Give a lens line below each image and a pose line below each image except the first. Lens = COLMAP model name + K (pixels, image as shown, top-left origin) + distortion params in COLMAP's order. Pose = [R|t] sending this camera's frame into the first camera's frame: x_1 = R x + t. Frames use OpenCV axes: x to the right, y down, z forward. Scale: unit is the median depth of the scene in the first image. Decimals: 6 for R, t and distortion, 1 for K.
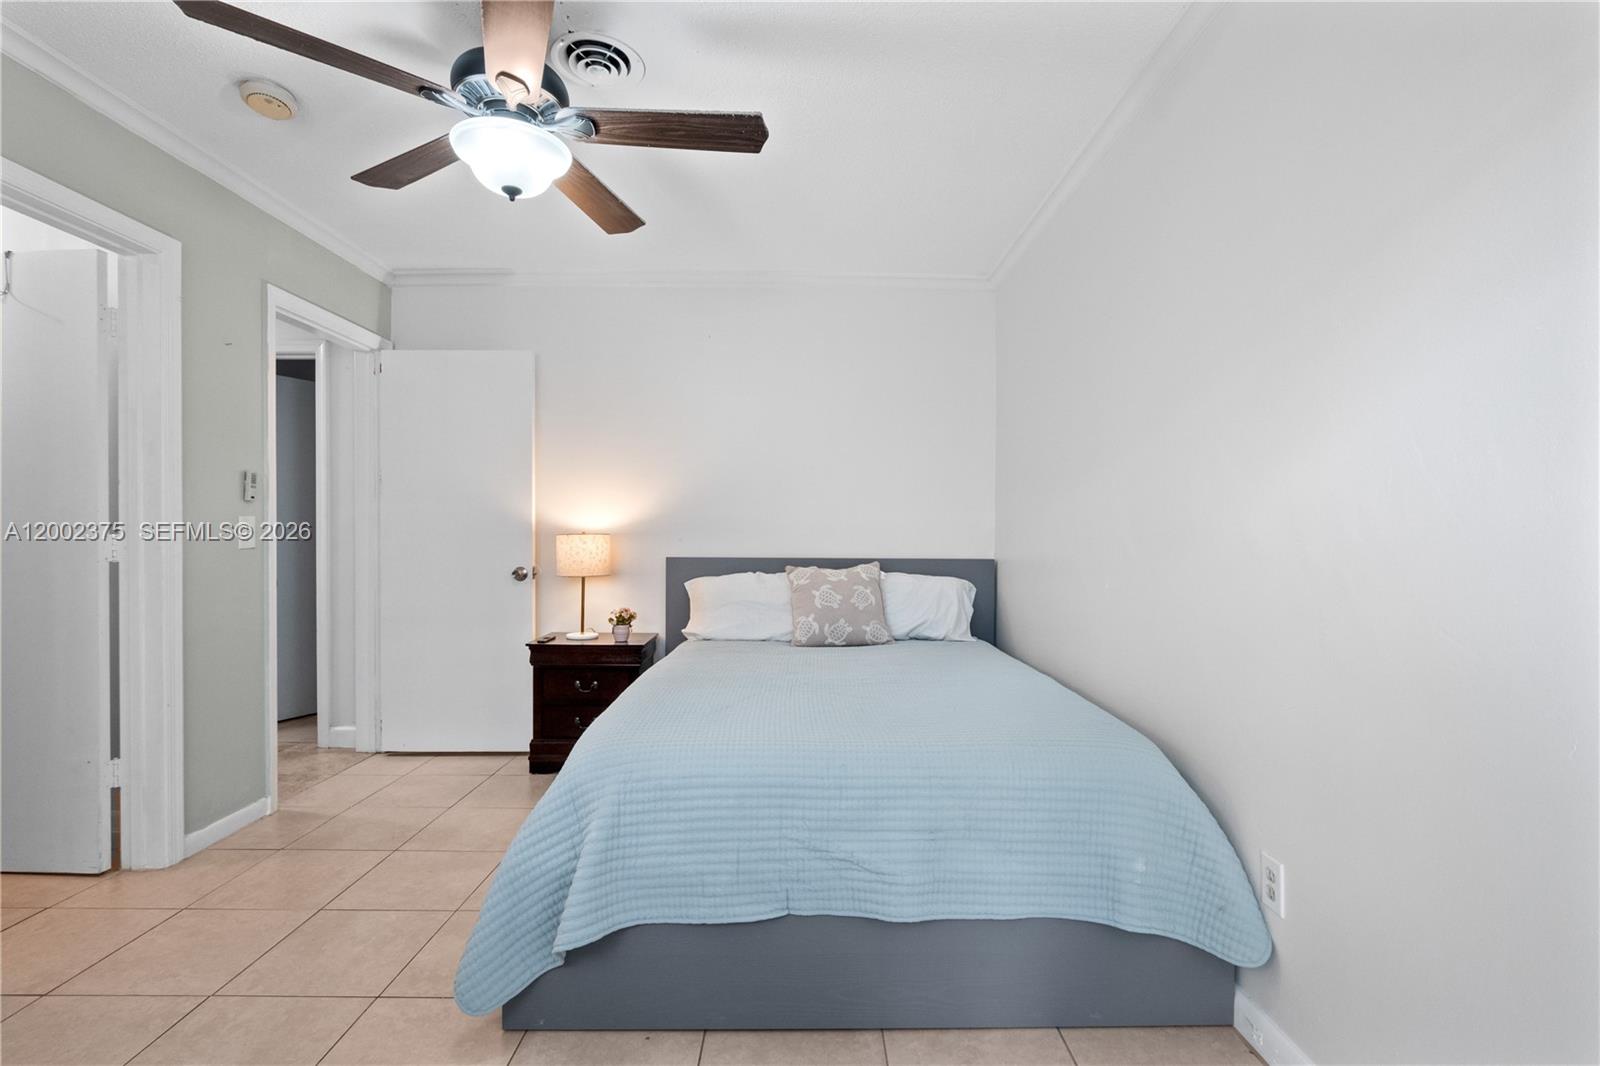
lens RADIAL K [[732.2, 0, 802.3], [0, 732.2, 535.9], [0, 0, 1]] dist [-0.003518, 0.001025]
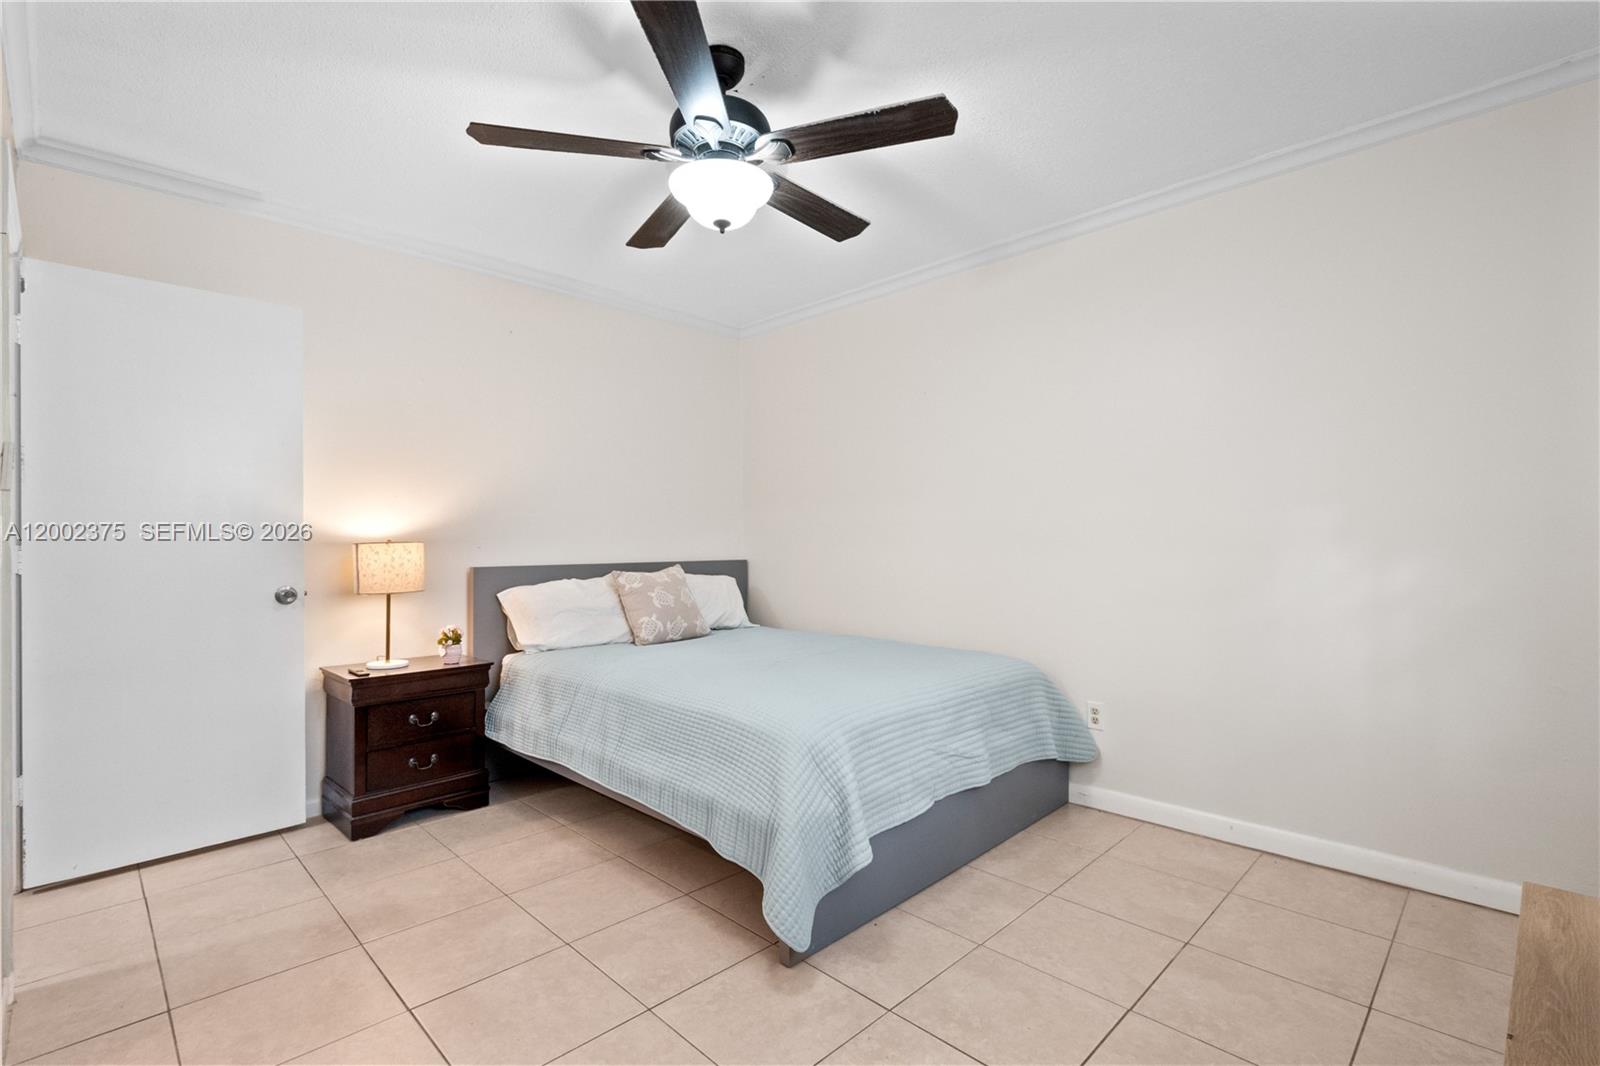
lens RADIAL K [[732.2, 0, 802.3], [0, 732.2, 535.9], [0, 0, 1]] dist [-0.003518, 0.001025]
pose [[0.706860, -0.003291, 0.707346, -0.598943], [0.012476, 0.999892, -0.007815, 0.002887], [-0.707243, 0.014349, 0.706825, 0.080685]]
